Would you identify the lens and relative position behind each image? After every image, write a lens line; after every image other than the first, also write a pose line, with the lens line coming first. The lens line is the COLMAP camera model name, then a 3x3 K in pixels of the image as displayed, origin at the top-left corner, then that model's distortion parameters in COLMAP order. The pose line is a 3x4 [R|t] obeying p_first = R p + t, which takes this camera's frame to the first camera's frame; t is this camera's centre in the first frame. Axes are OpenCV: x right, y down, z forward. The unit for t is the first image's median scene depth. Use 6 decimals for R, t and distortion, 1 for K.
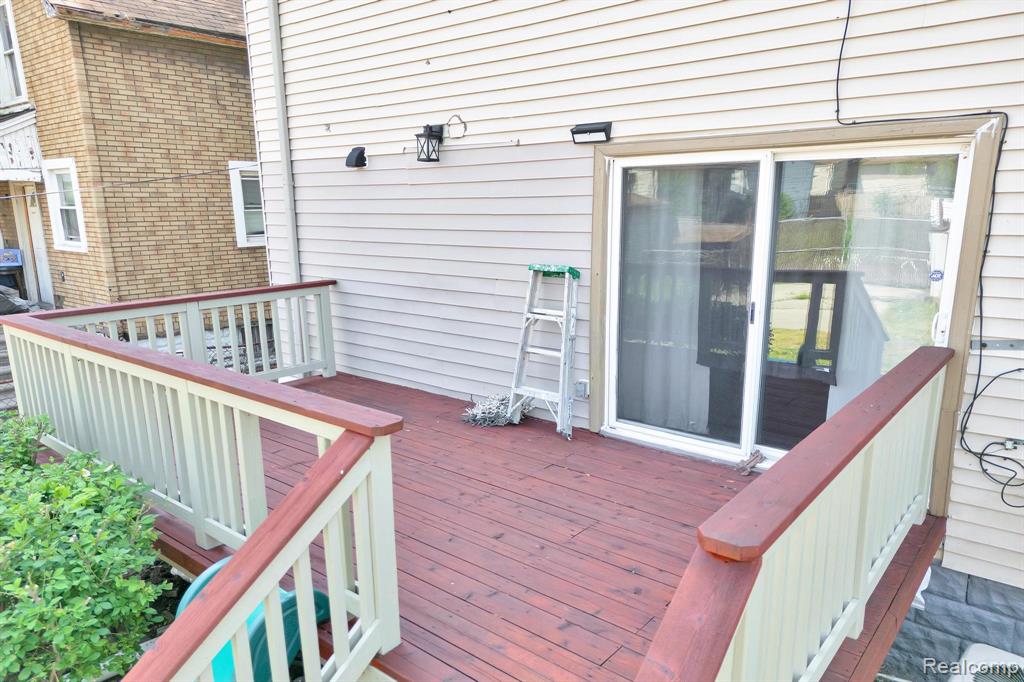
lens RADIAL K [[708.1, 0, 514.4], [0, 708.1, 371.2], [0, 0, 1]] dist [0.046985, -0.041639]
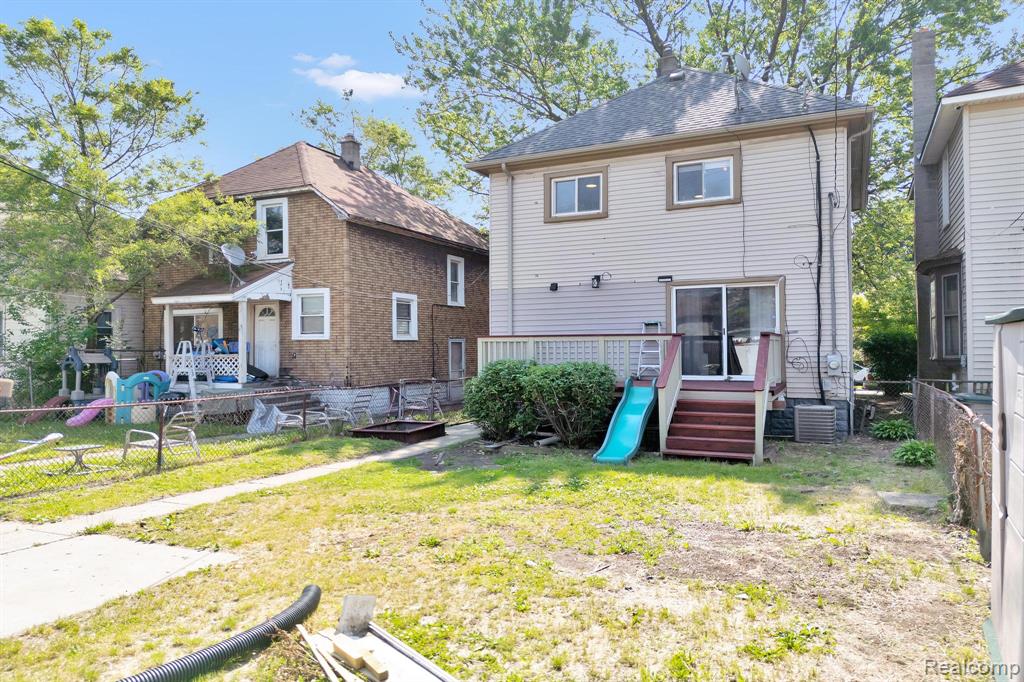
lens RADIAL K [[712.7, 0, 514.9], [0, 712.7, 335.8], [0, 0, 1]] dist [0.077081, -0.077454]
pose [[0.969231, 0.007327, 0.246045, -1.126379], [0.055892, 0.966899, -0.248963, 0.563198], [-0.239724, 0.255055, 0.936739, -1.482853]]
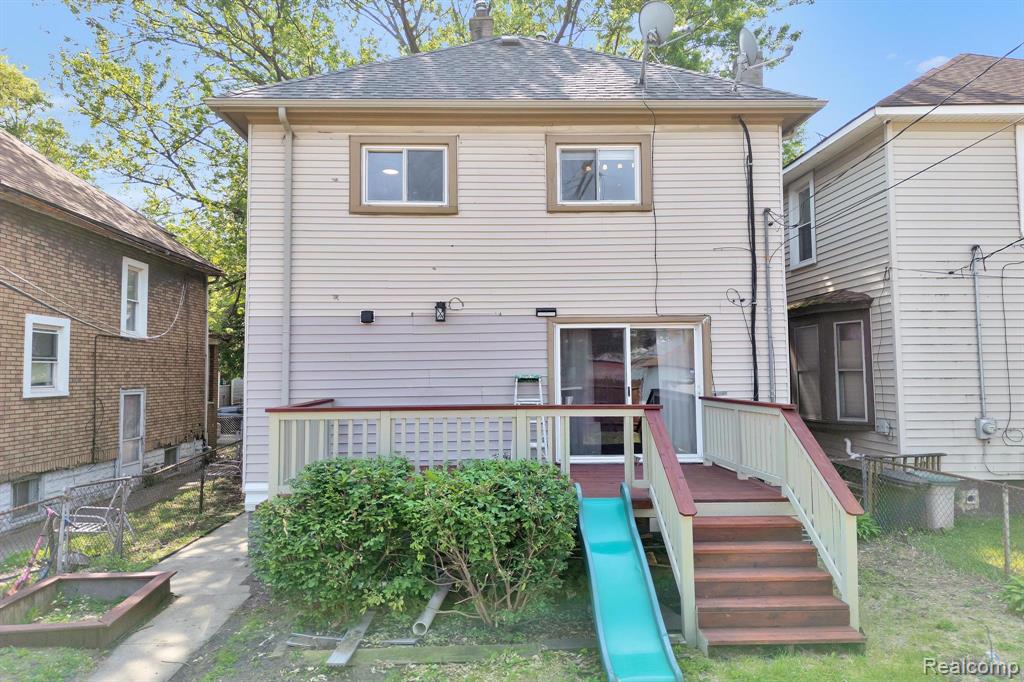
lens RADIAL K [[716.5, 0, 511.0], [0, 716.5, 326.8], [0, 0, 1]] dist [0.076885, -0.082285]
pose [[0.747586, 0.048975, 0.662357, -1.185232], [0.157639, 0.955696, -0.248588, 0.186253], [-0.645187, 0.290254, 0.706744, -0.355803]]
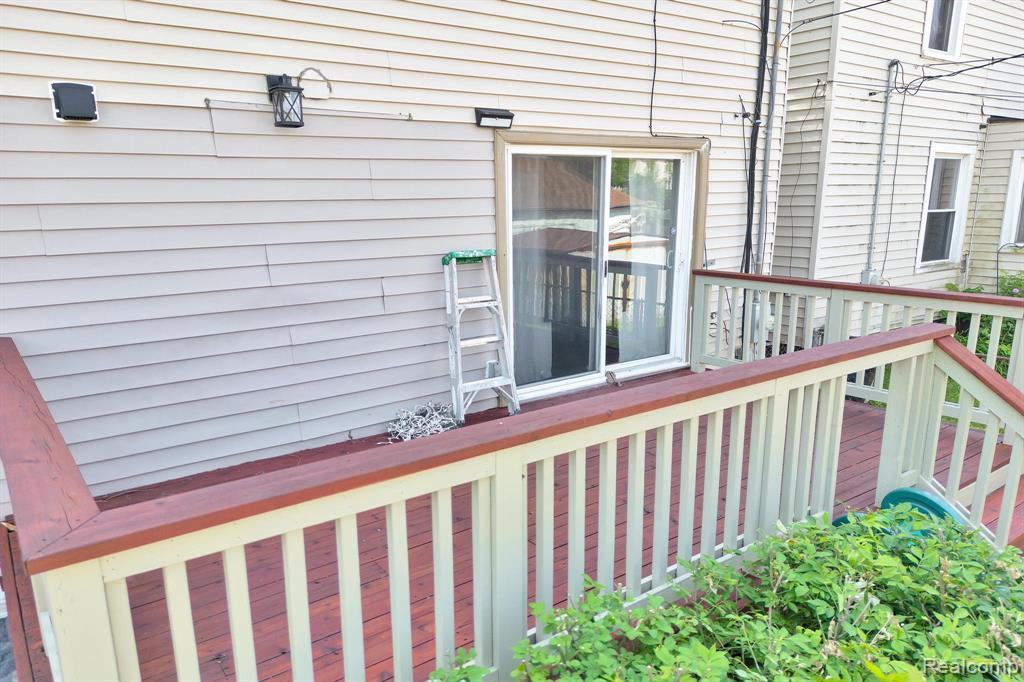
lens RADIAL K [[708.1, 0, 514.4], [0, 708.1, 371.2], [0, 0, 1]] dist [0.046985, -0.041639]
pose [[0.246698, -0.227978, 0.941895, -0.817485], [0.236841, 0.956646, 0.169515, -0.132238], [-0.939705, 0.181260, 0.289997, 0.643664]]
